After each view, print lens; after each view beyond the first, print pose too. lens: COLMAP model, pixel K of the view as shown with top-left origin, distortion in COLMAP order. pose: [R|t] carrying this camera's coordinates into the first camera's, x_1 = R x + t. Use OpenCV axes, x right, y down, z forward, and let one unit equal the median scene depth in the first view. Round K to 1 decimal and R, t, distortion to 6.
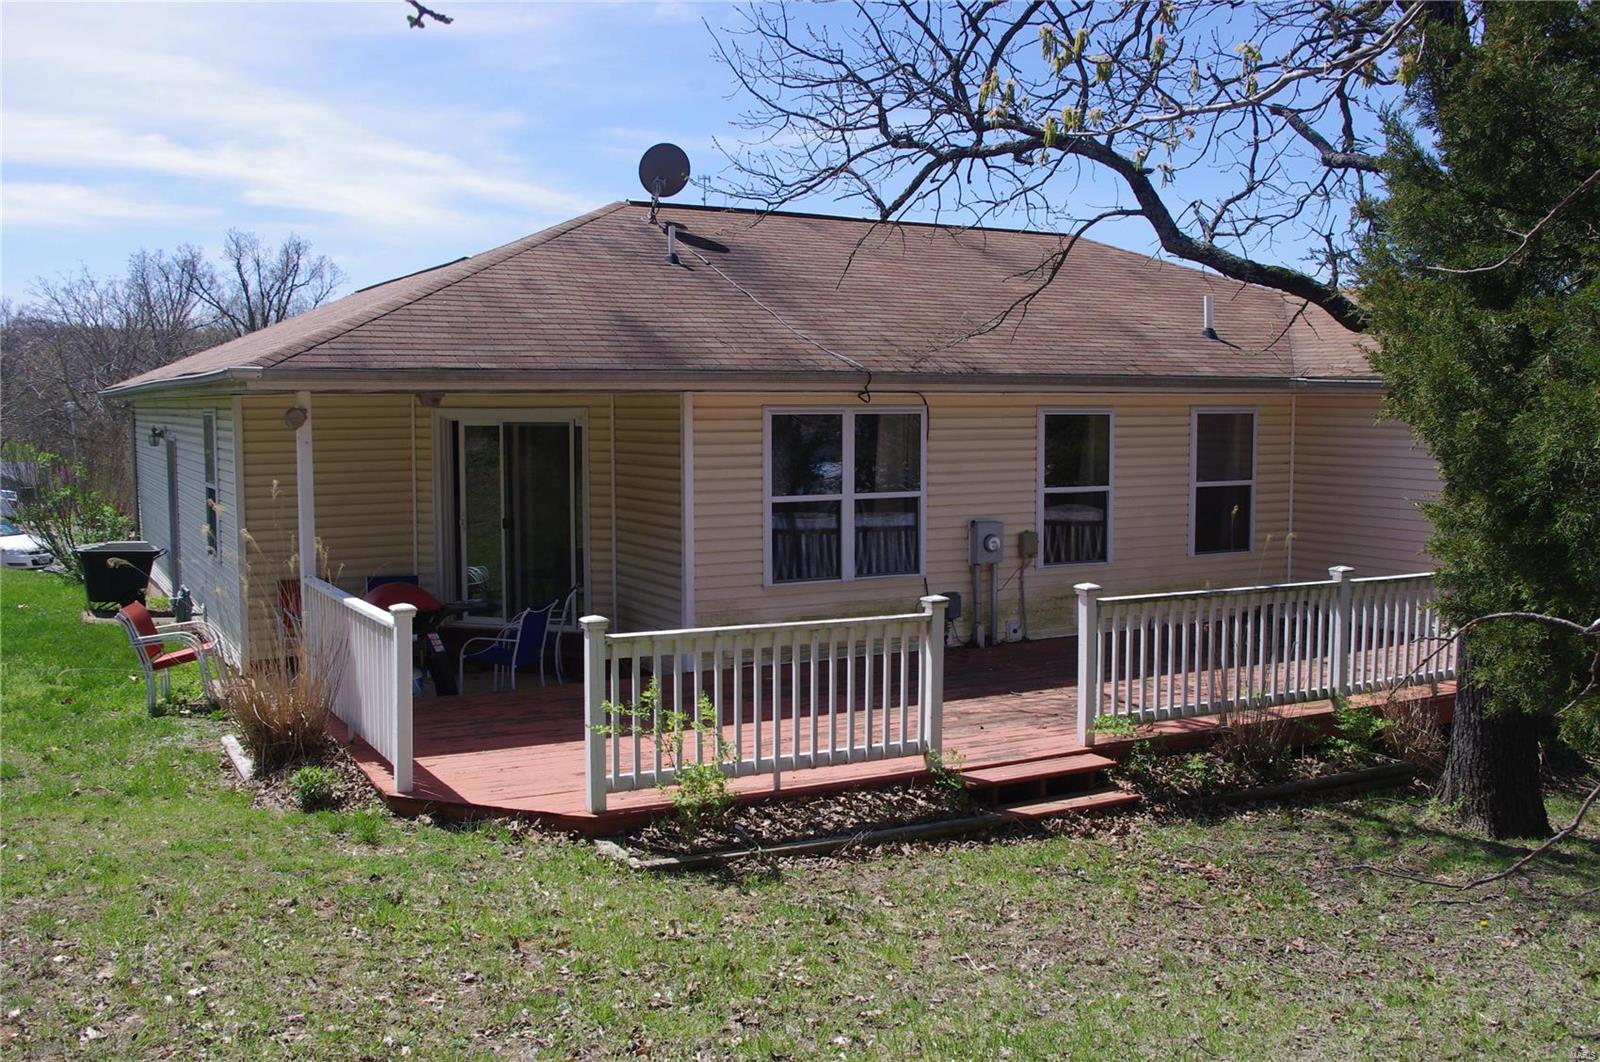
lens RADIAL K [[1503.6, 0, 794.9], [0, 1503.6, 540.1], [0, 0, 1]] dist [-0.064298, -0.002663]
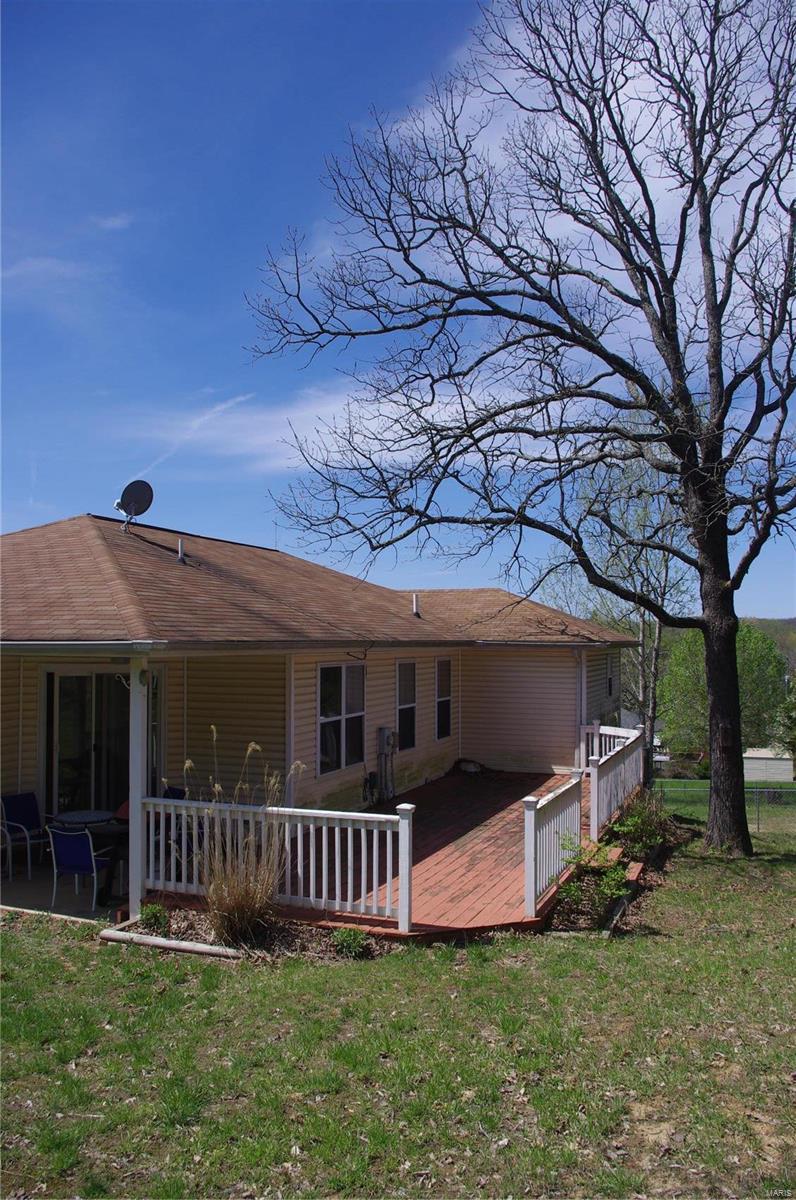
lens RADIAL K [[966.1, 0, 397.5], [0, 966.1, 591.9], [0, 0, 1]] dist [-0.094887, 0.048361]
pose [[0.761460, 0.034167, 0.647311, -0.590959], [0.056062, 0.991397, -0.118276, -0.035933], [-0.645783, 0.126352, 0.752993, 0.162990]]
